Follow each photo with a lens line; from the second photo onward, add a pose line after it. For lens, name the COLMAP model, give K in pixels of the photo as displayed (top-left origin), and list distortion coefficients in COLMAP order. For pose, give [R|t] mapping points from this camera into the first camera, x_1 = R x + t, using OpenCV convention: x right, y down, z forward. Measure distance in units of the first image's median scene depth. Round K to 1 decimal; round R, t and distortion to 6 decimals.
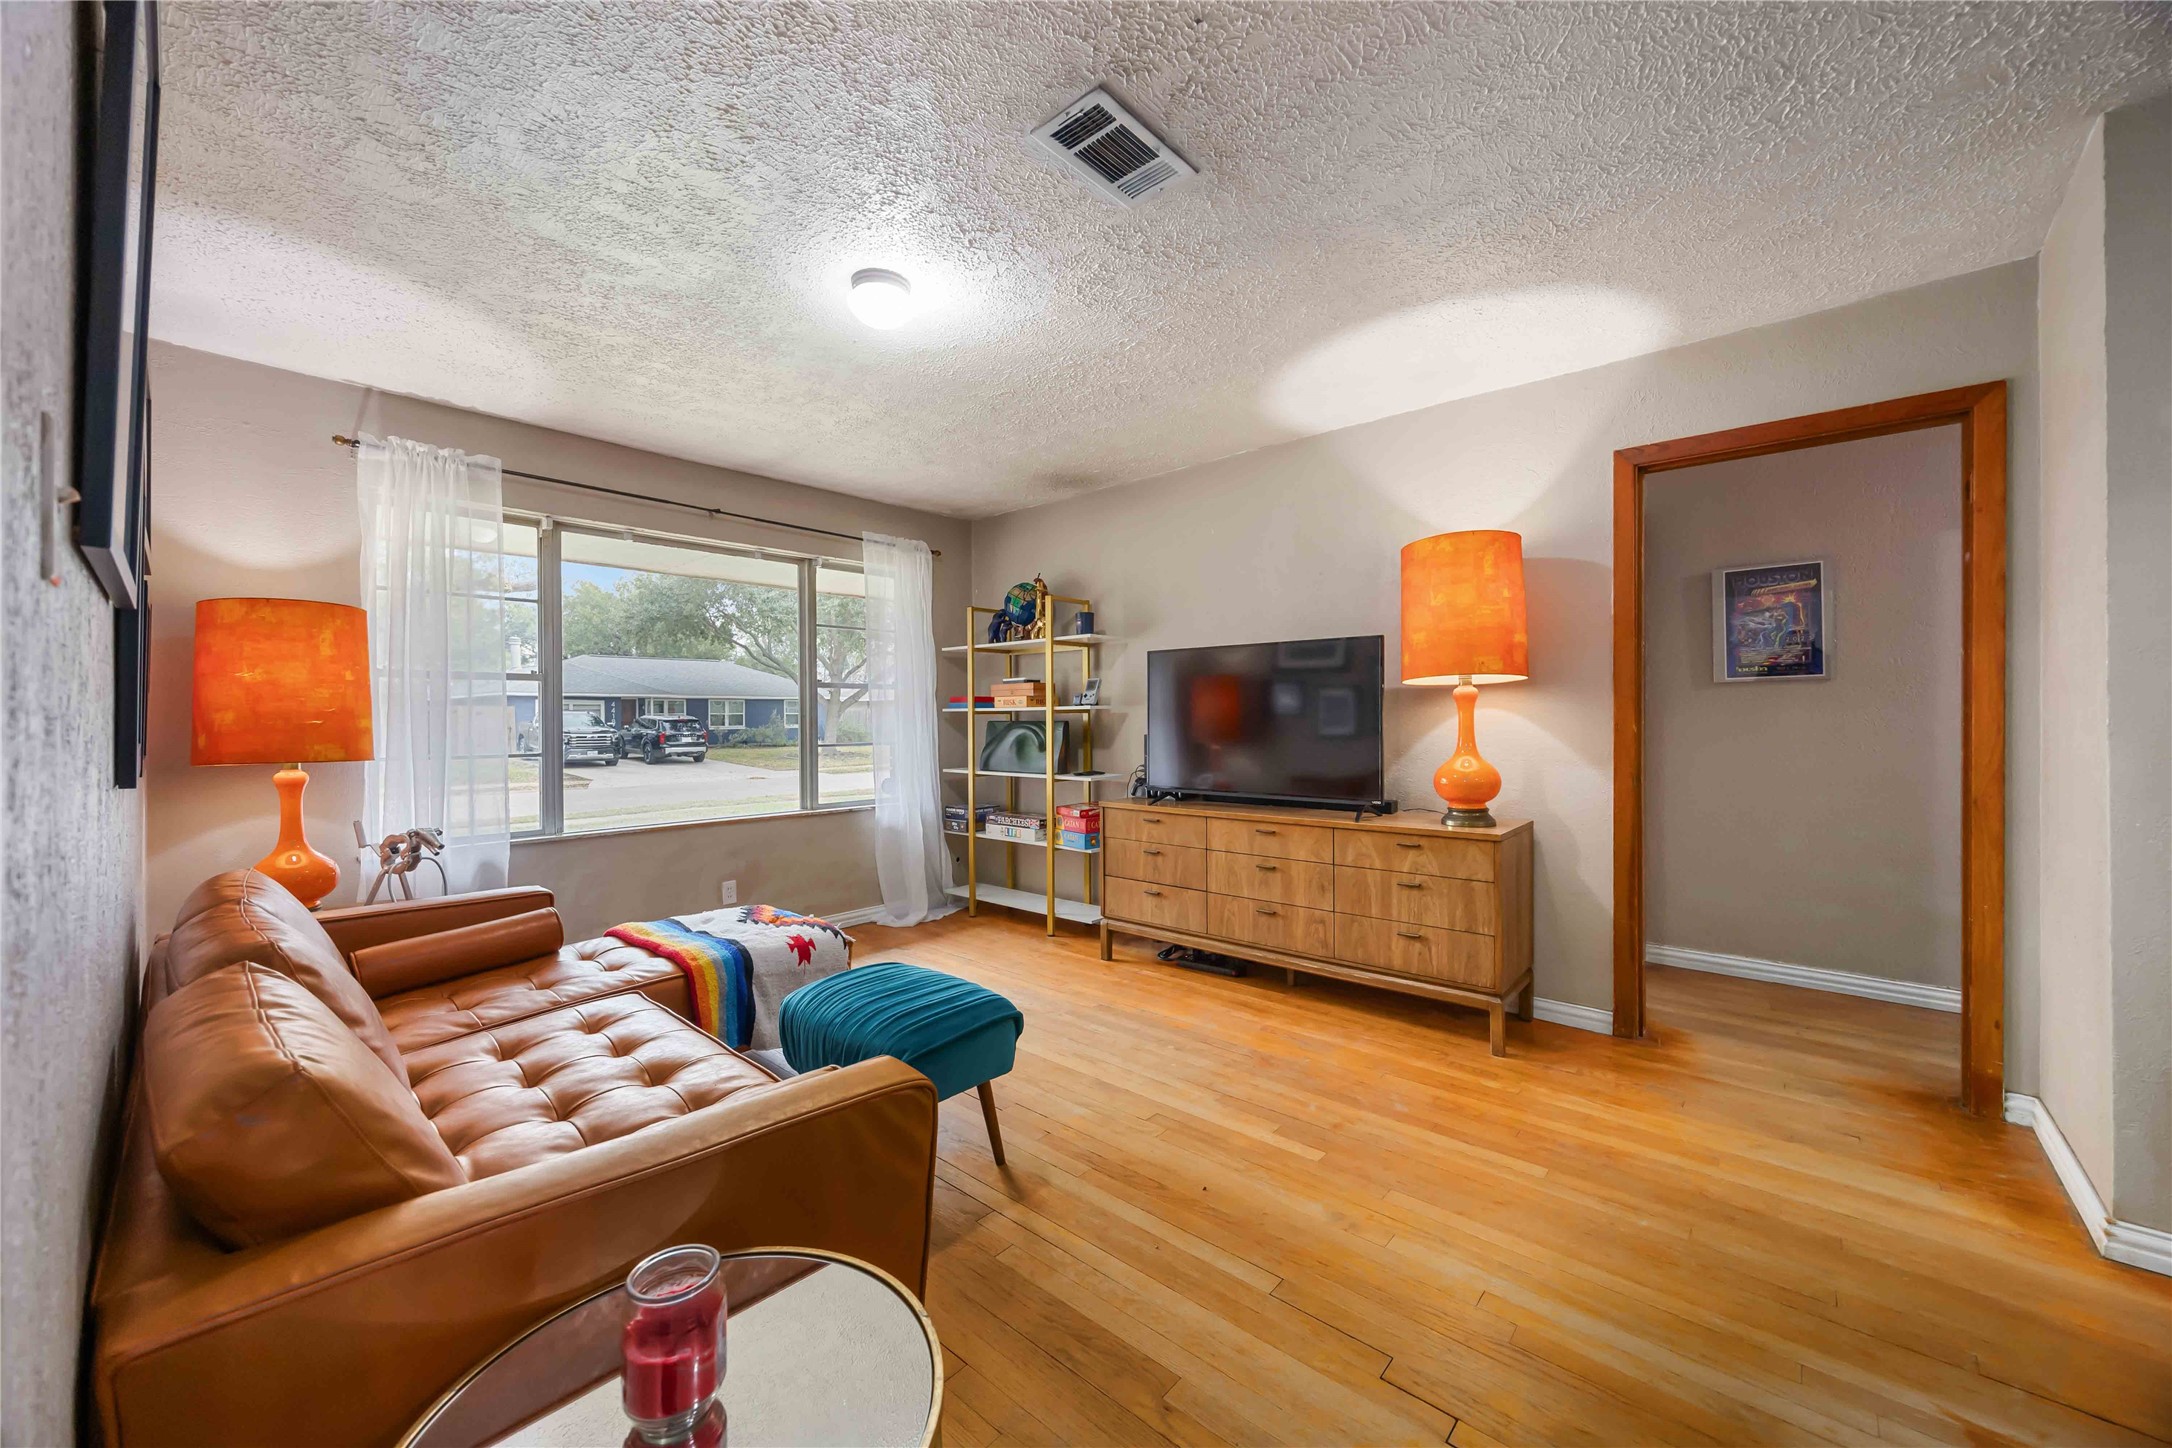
lens RADIAL K [[823.4, 0, 1069.3], [0, 823.4, 717.7], [0, 0, 1]] dist [-0.008330, 0.000799]
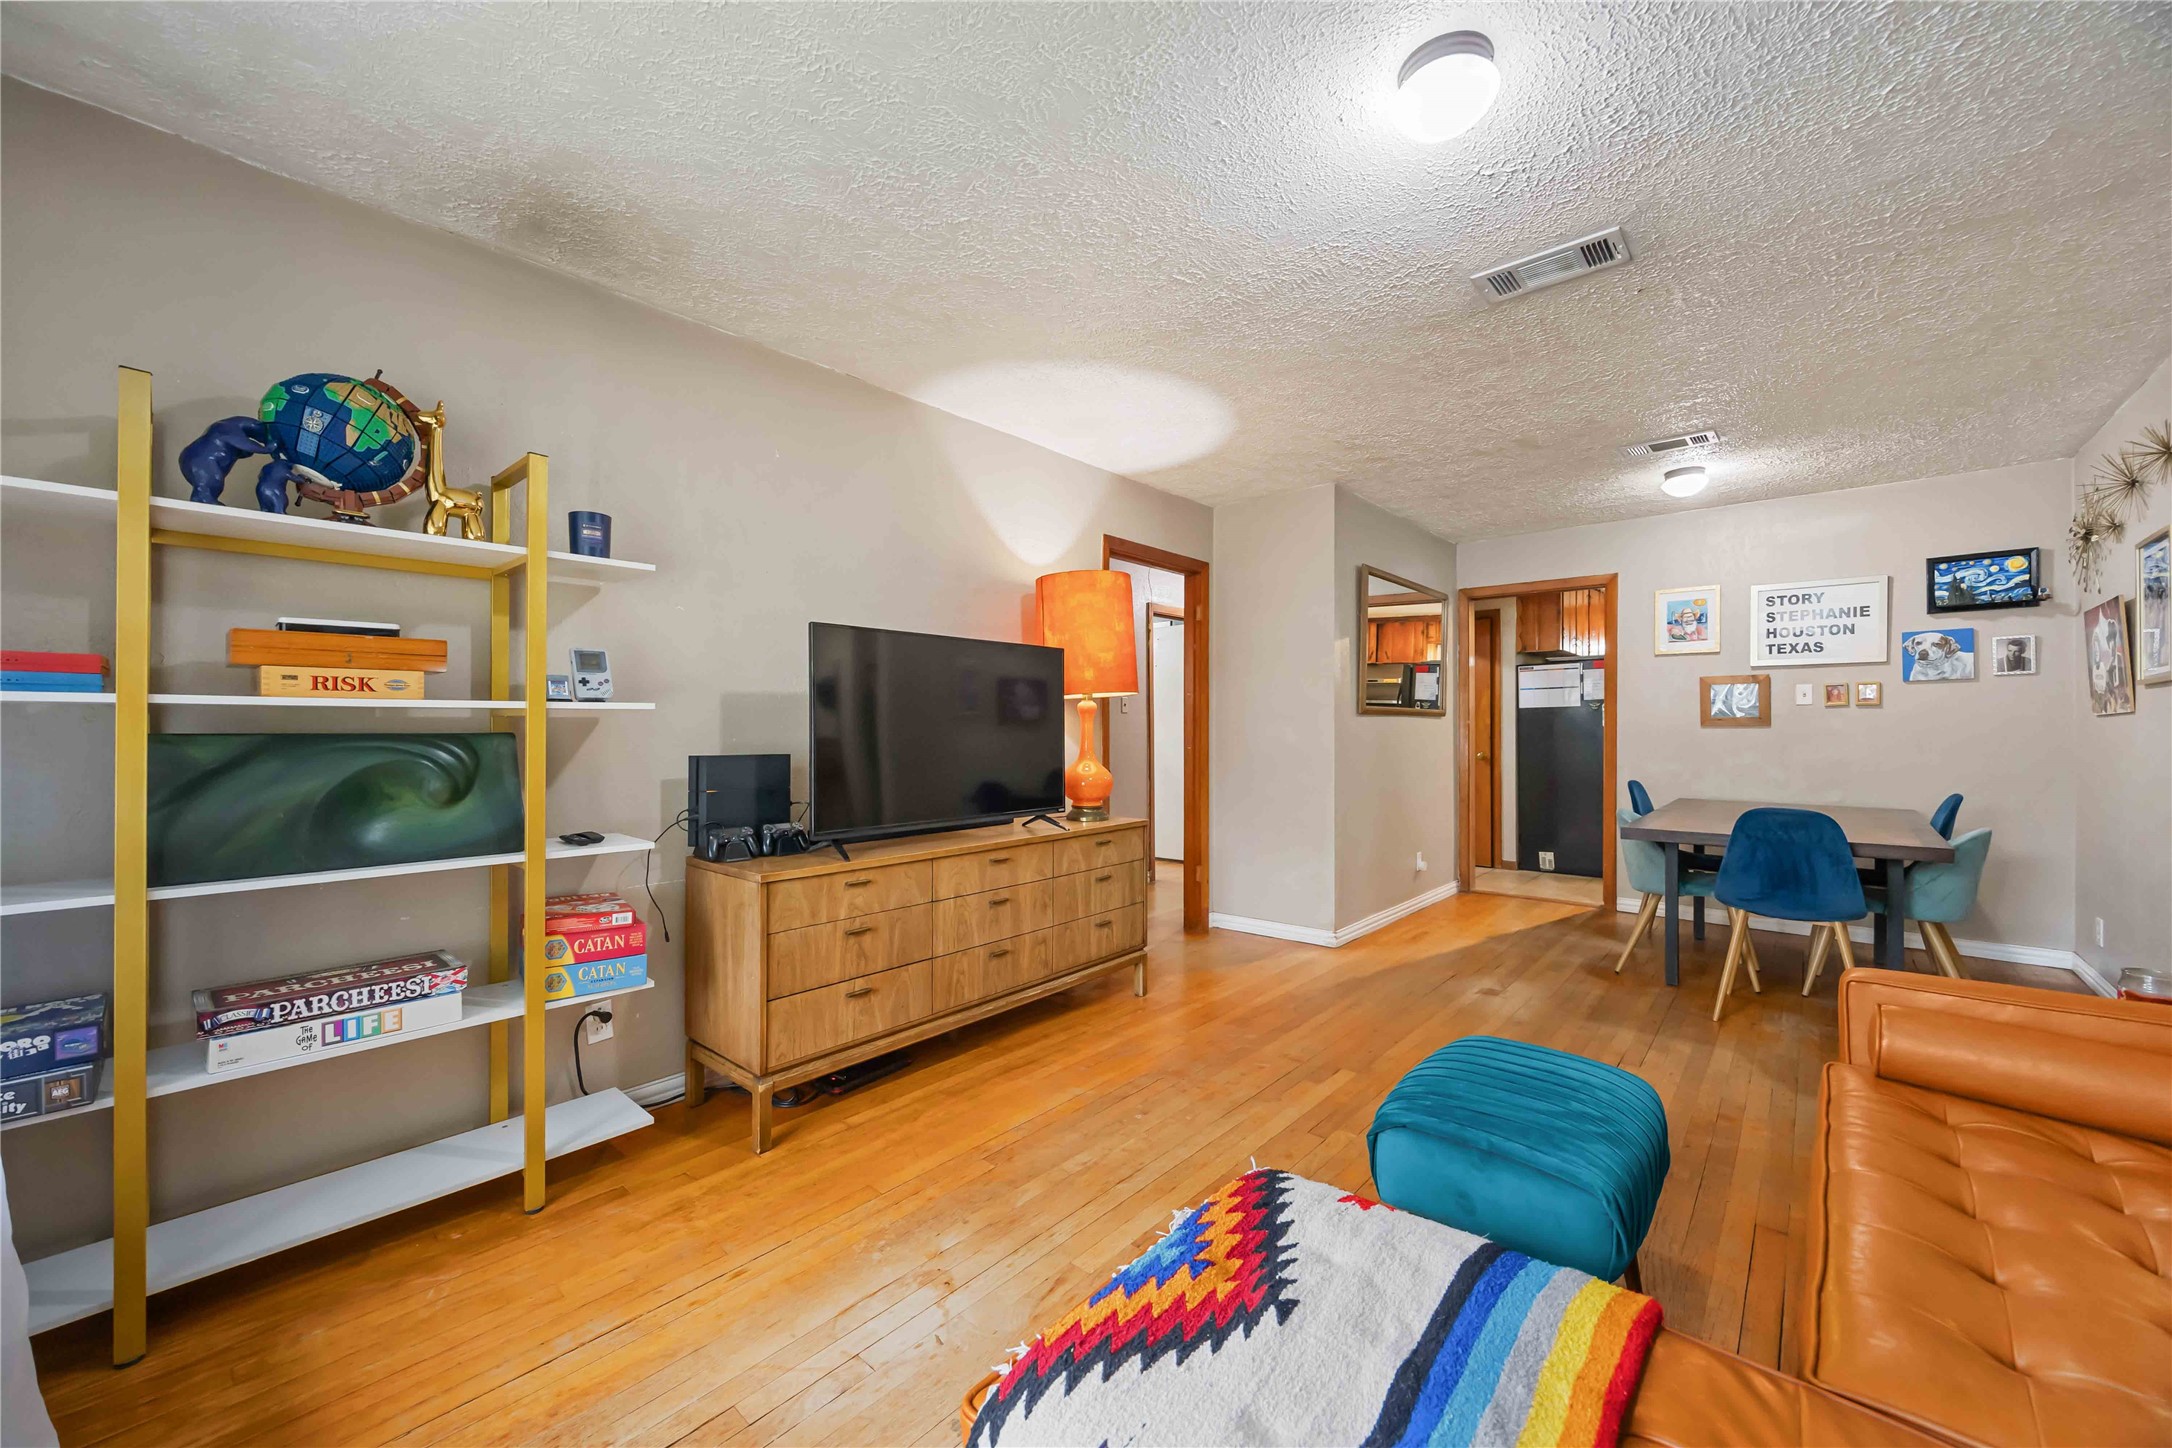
lens RADIAL K [[823.4, 0, 1078.9], [0, 823.4, 739.6], [0, 0, 1]] dist [-0.008330, 0.000799]
pose [[-0.008556, -0.001599, 0.999962, -0.647344], [0.009448, 0.999954, 0.001680, 0.014025], [-0.999919, 0.009462, -0.008540, 0.969544]]
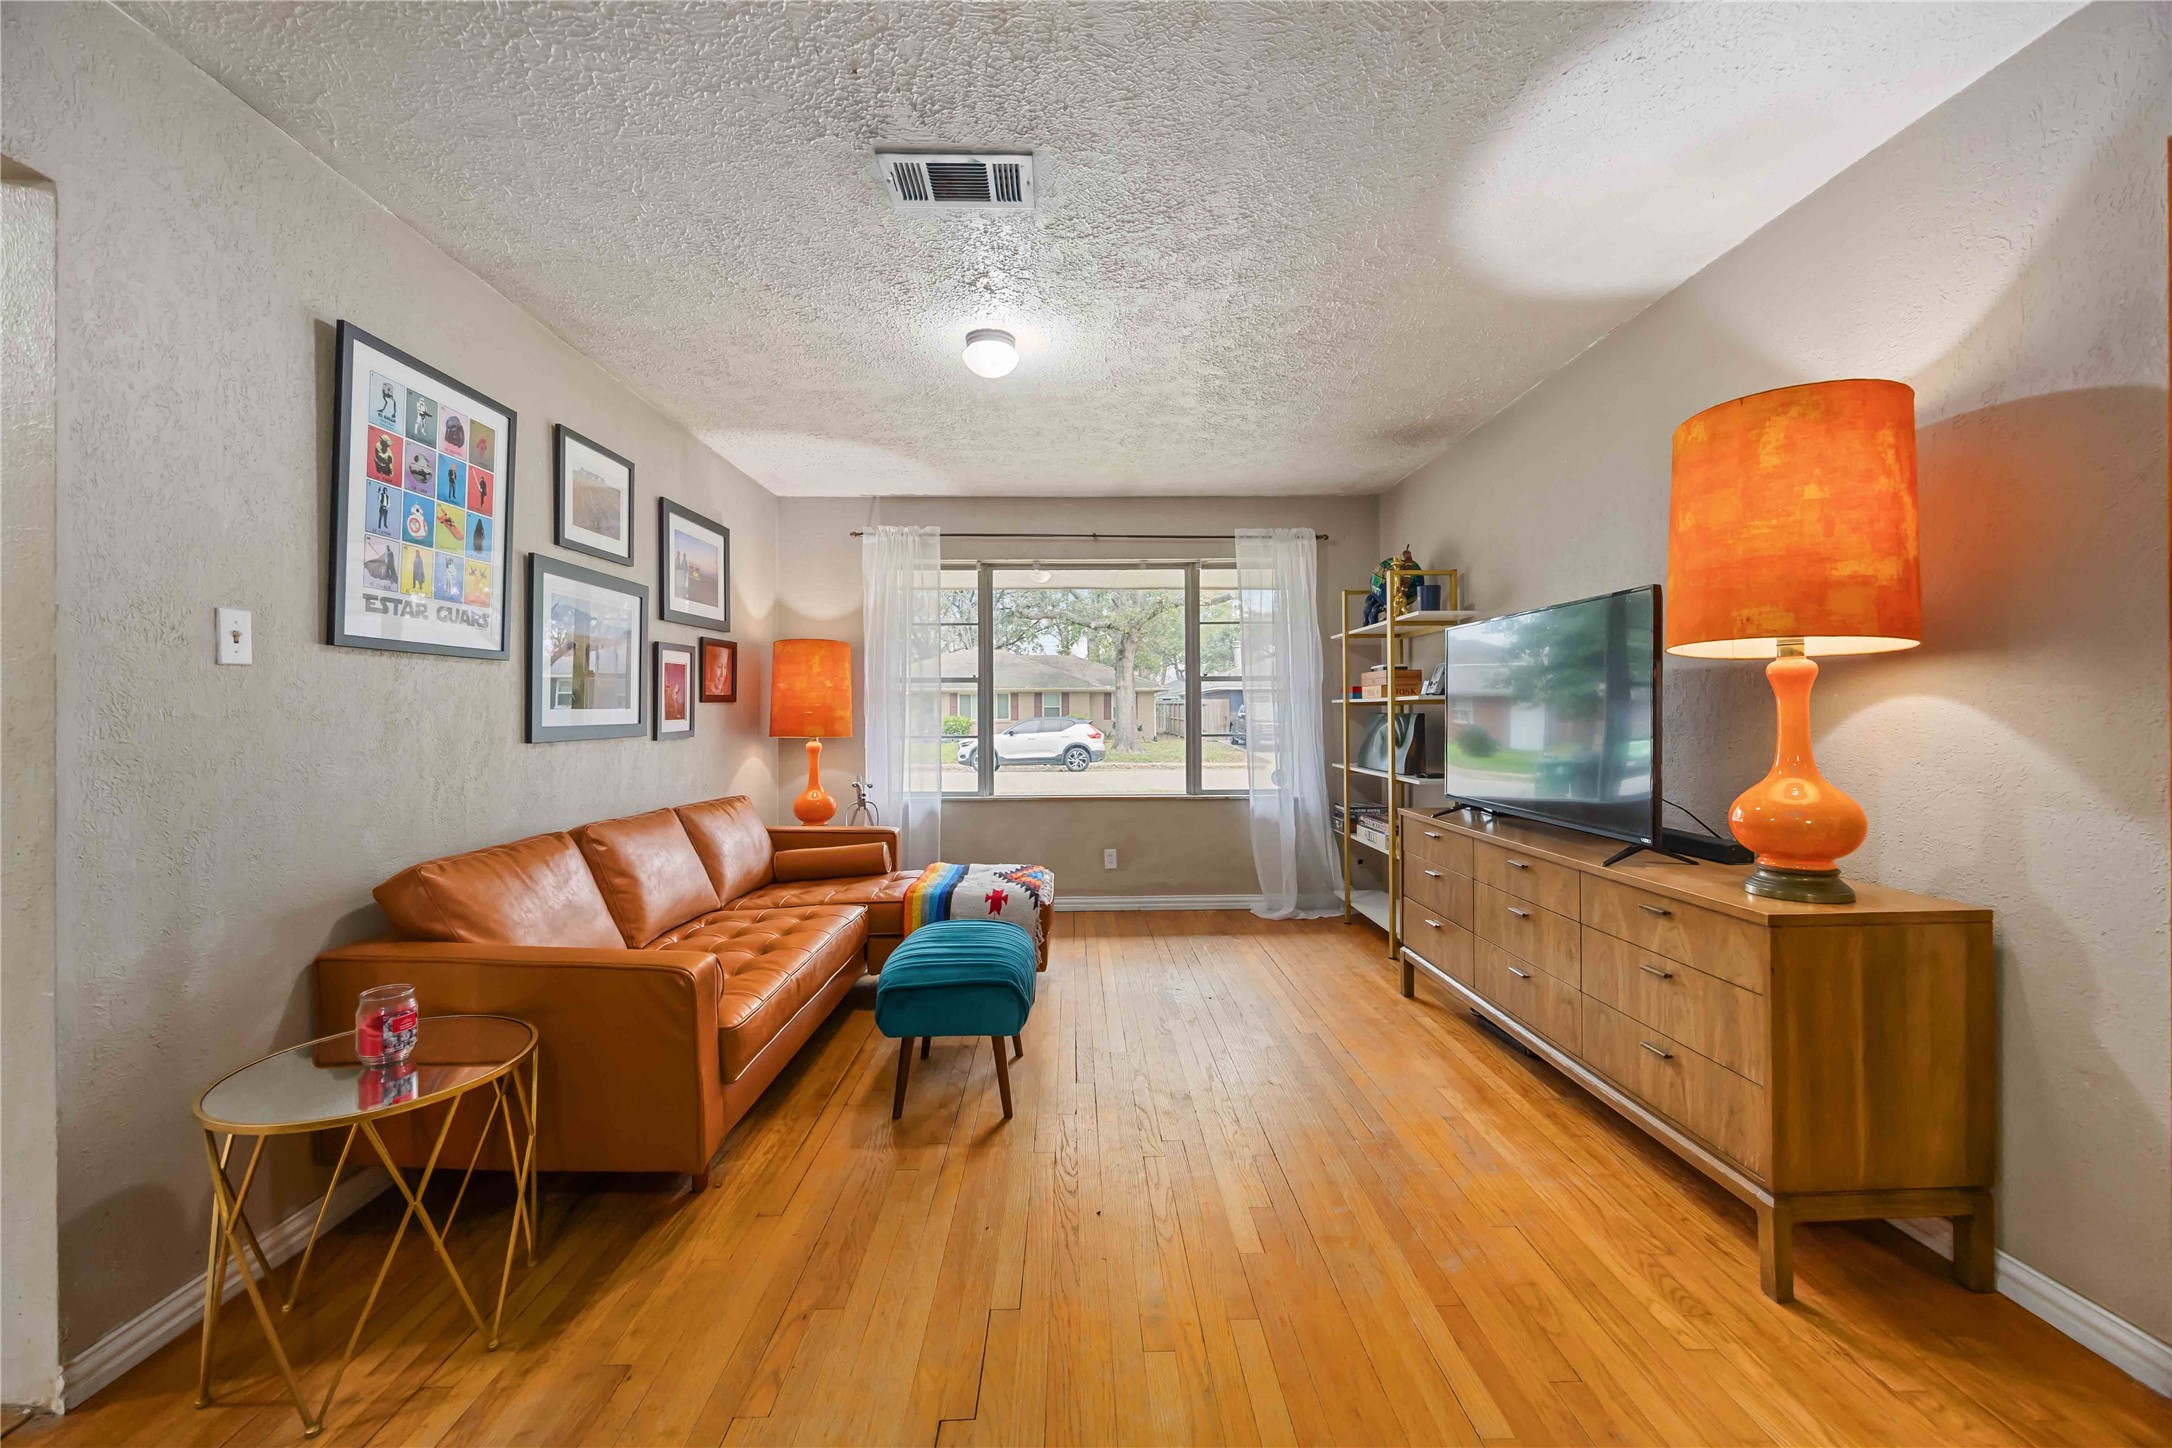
lens RADIAL K [[823.4, 0, 1077.5], [0, 823.4, 707.8], [0, 0, 1]] dist [-0.008330, 0.000799]
pose [[0.681959, -0.000429, -0.731391, 0.533923], [0.000894, 1.000000, 0.000247, -0.003203], [0.731390, -0.000822, 0.681959, 0.218385]]
